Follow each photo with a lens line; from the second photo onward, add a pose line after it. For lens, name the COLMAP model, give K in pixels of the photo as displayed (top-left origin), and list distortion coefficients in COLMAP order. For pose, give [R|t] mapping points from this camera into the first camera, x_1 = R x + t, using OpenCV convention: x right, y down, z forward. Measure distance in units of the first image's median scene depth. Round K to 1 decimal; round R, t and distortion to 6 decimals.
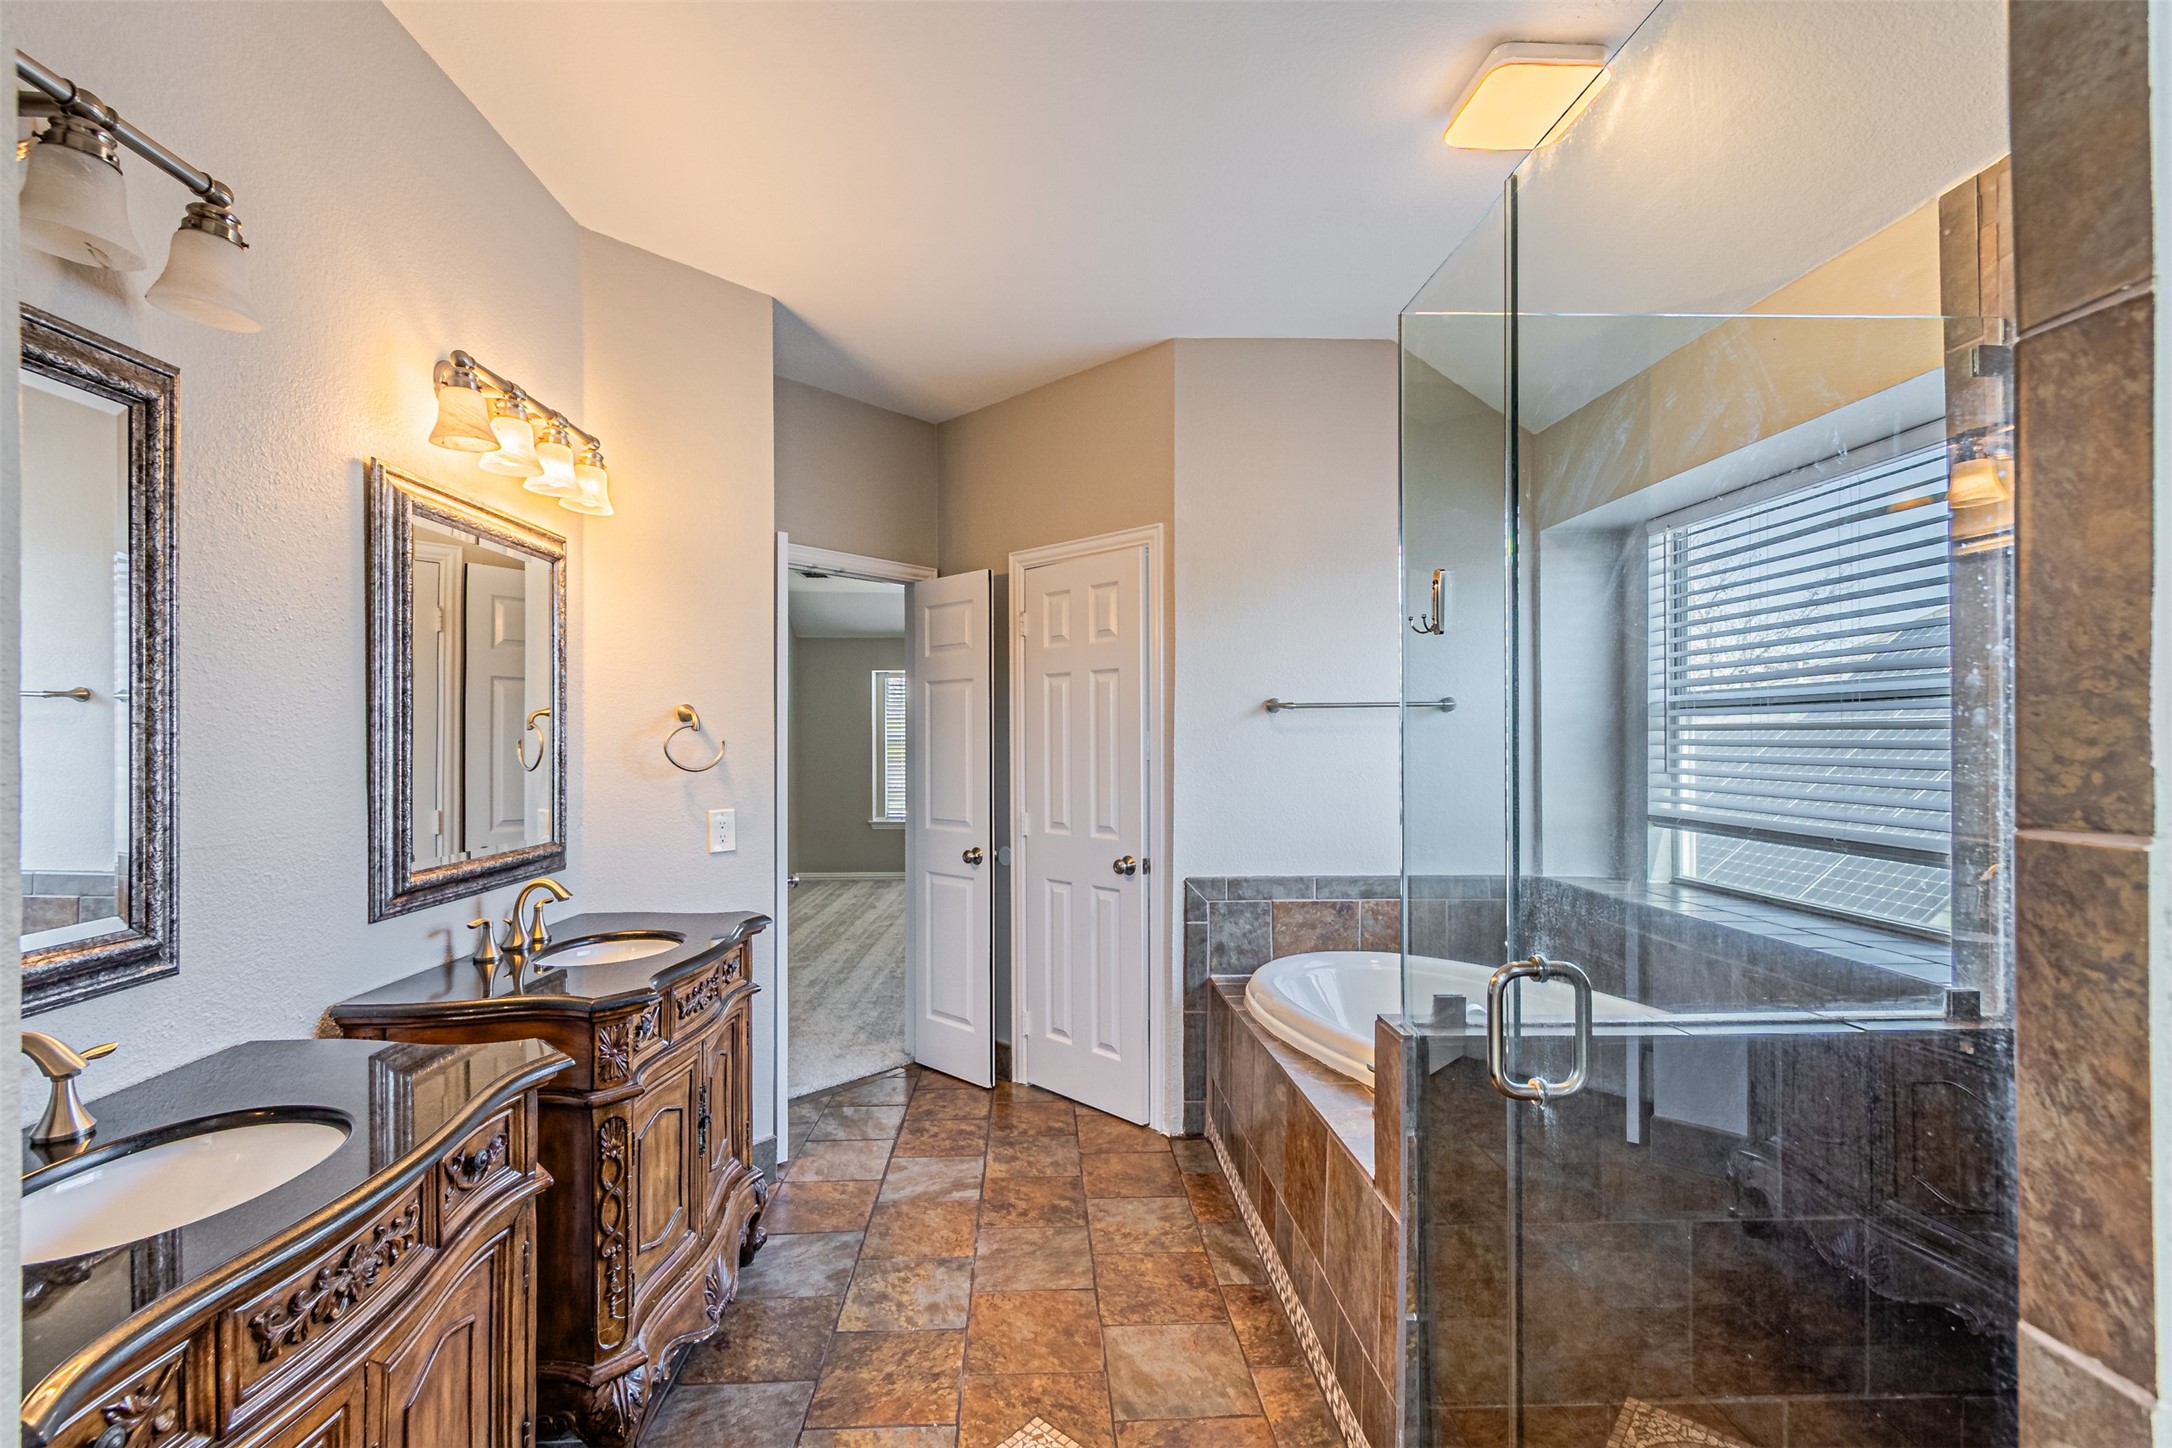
lens RADIAL K [[952.1, 0, 1078.9], [0, 952.1, 742.0], [0, 0, 1]] dist [0.009859, -0.003211]
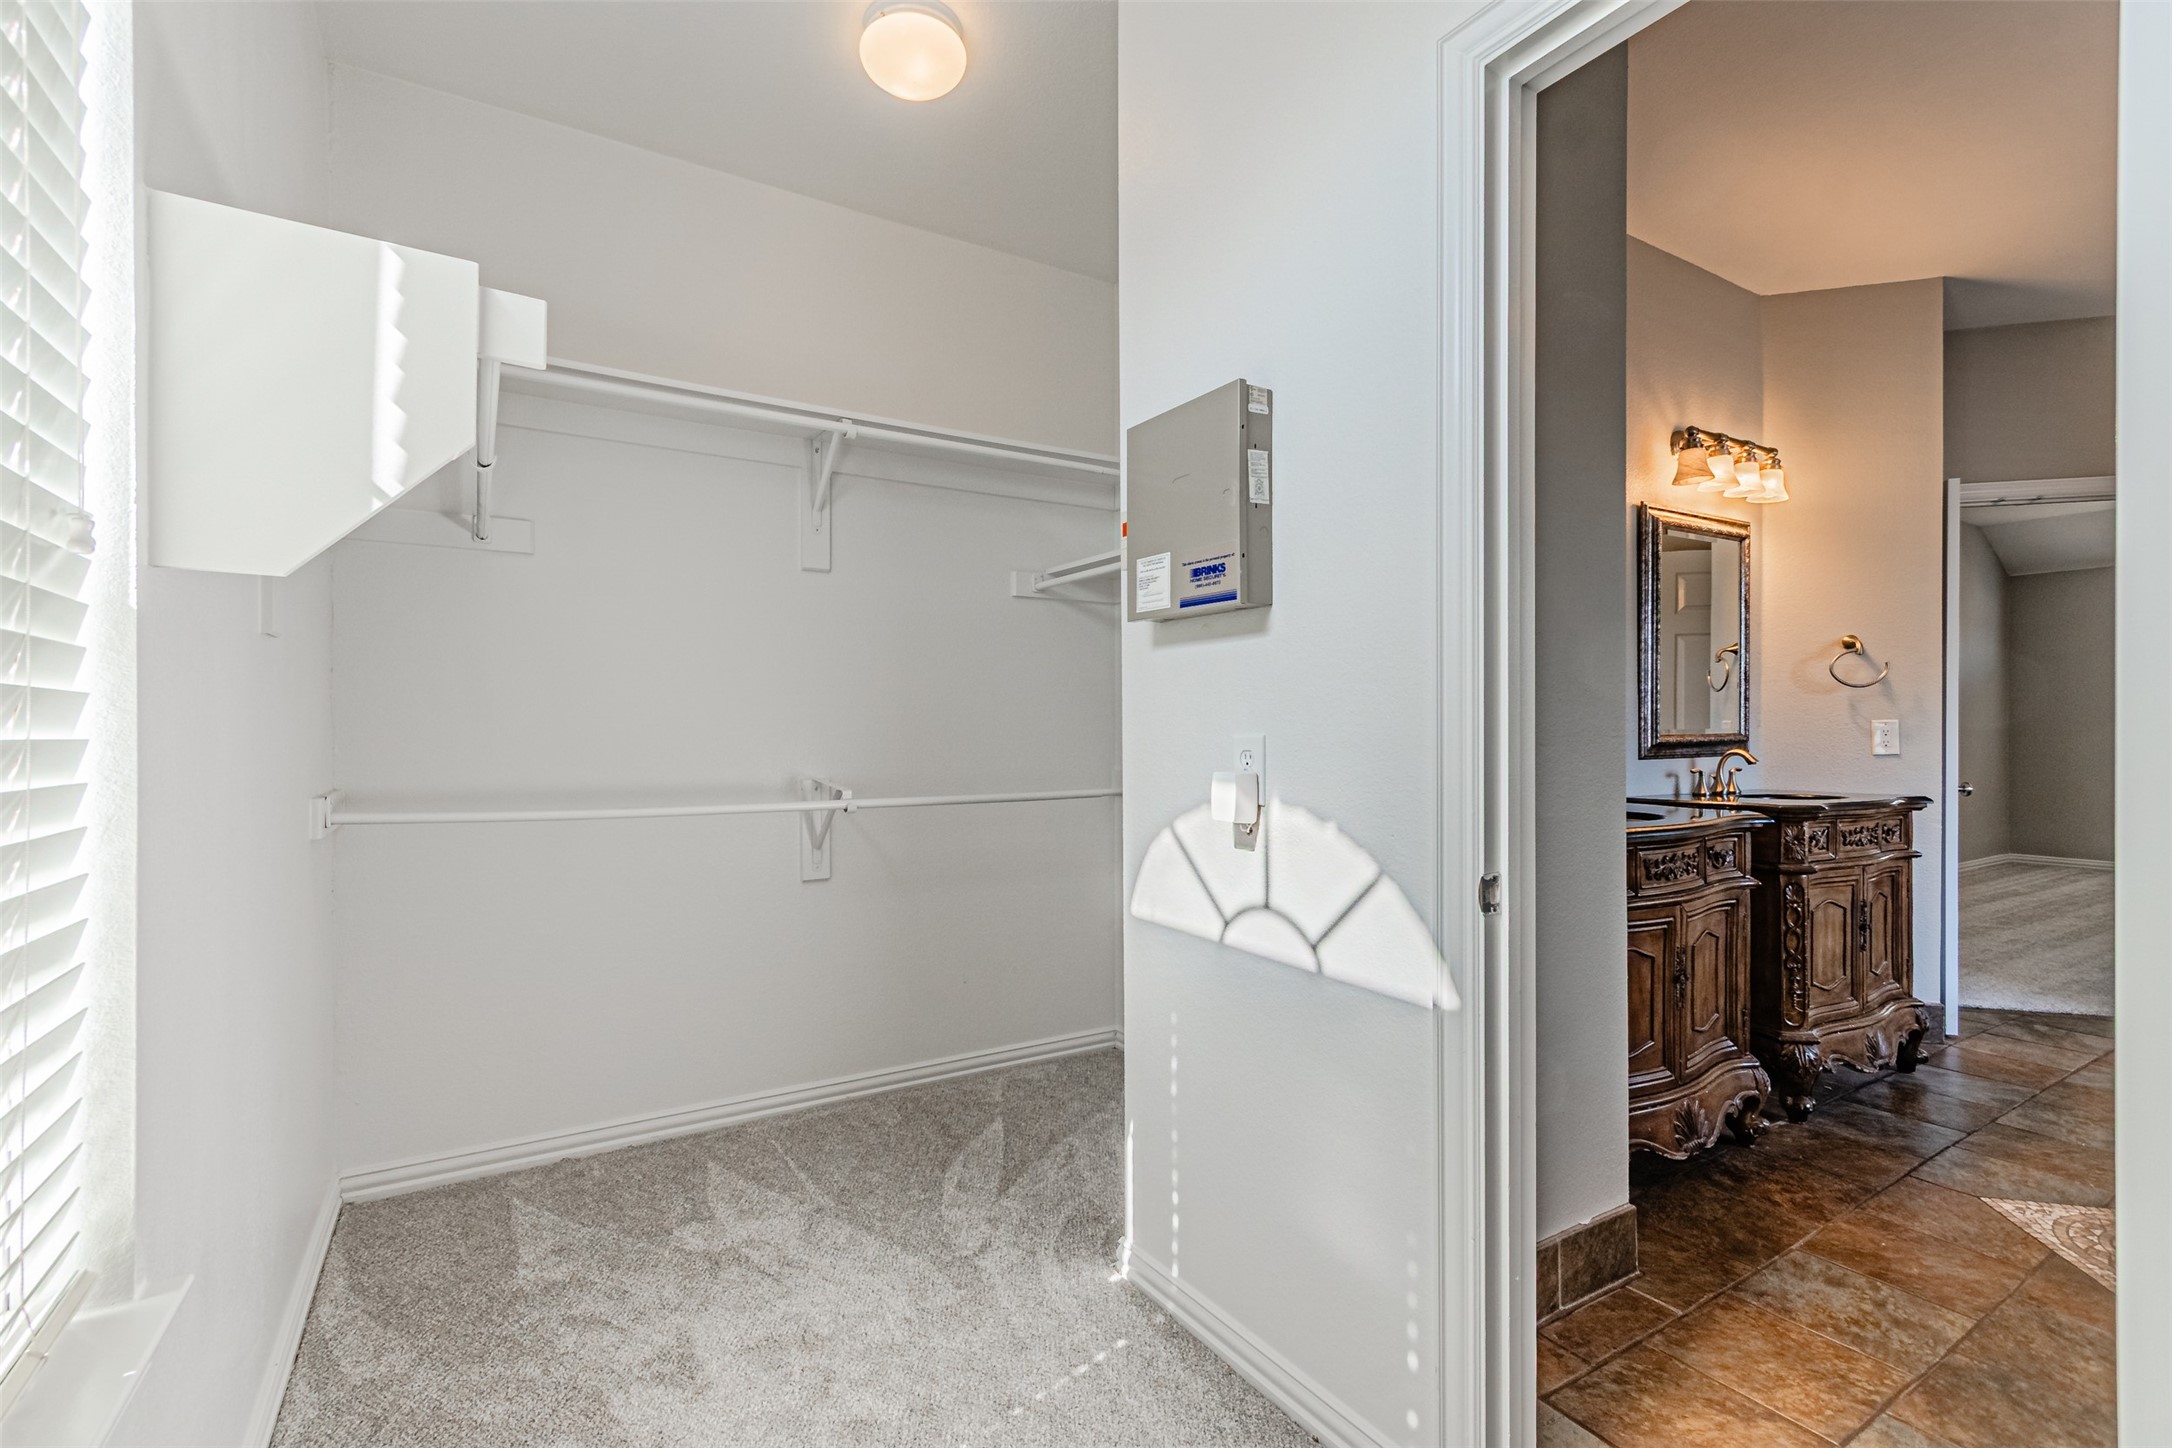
lens RADIAL K [[952.1, 0, 1071.1], [0, 952.1, 735.3], [0, 0, 1]] dist [0.009859, -0.003211]
pose [[0.474796, 0.003910, -0.880087, 0.278652], [0.003519, 0.999974, 0.006342, 0.106355], [0.880089, -0.006108, 0.474770, -0.663374]]
